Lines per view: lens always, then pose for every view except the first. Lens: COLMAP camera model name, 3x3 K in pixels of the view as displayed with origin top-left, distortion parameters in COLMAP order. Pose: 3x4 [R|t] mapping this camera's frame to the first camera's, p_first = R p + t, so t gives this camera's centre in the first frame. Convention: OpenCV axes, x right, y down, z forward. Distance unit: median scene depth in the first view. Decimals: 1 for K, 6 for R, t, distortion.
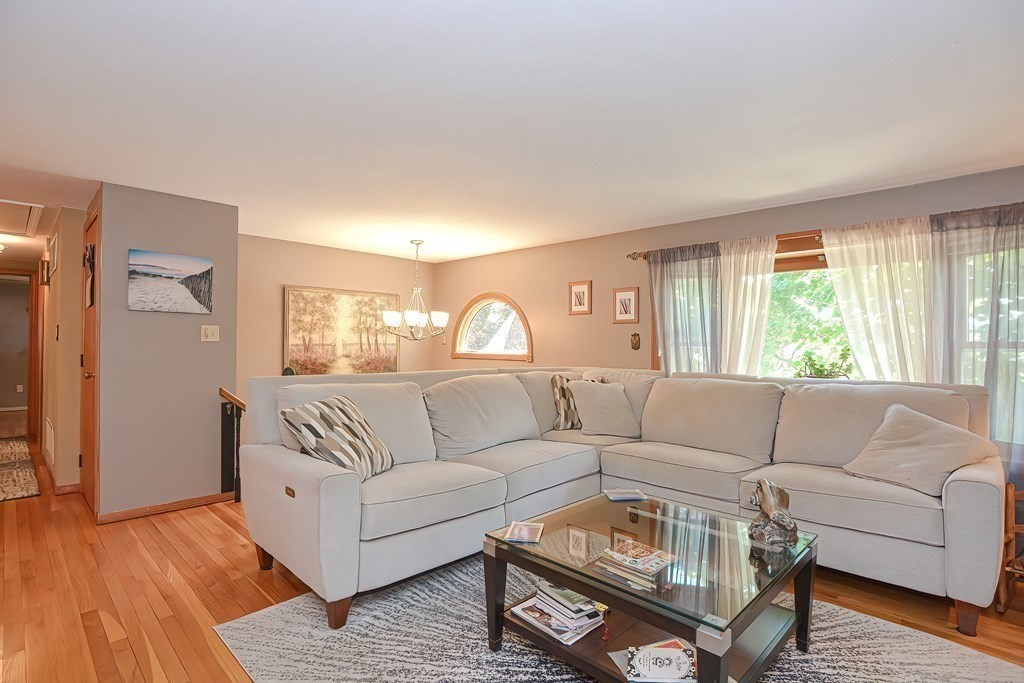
lens RADIAL K [[502.6, 0, 518.0], [0, 502.6, 338.3], [0, 0, 1]] dist [-0.032181, 0.007369]
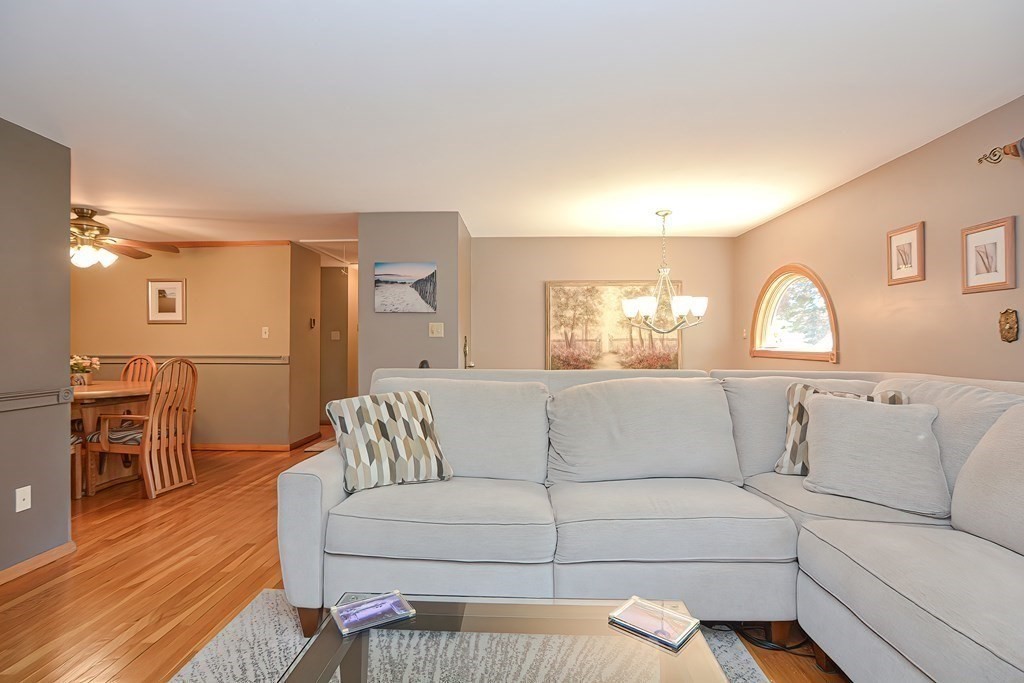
lens RADIAL K [[502.6, 0, 505.2], [0, 502.6, 338.2], [0, 0, 1]] dist [-0.032181, 0.007369]
pose [[0.664102, -0.013817, -0.747515, 0.298075], [0.014604, 0.999878, -0.005507, 0.015913], [0.747500, -0.007260, 0.664223, 0.334543]]
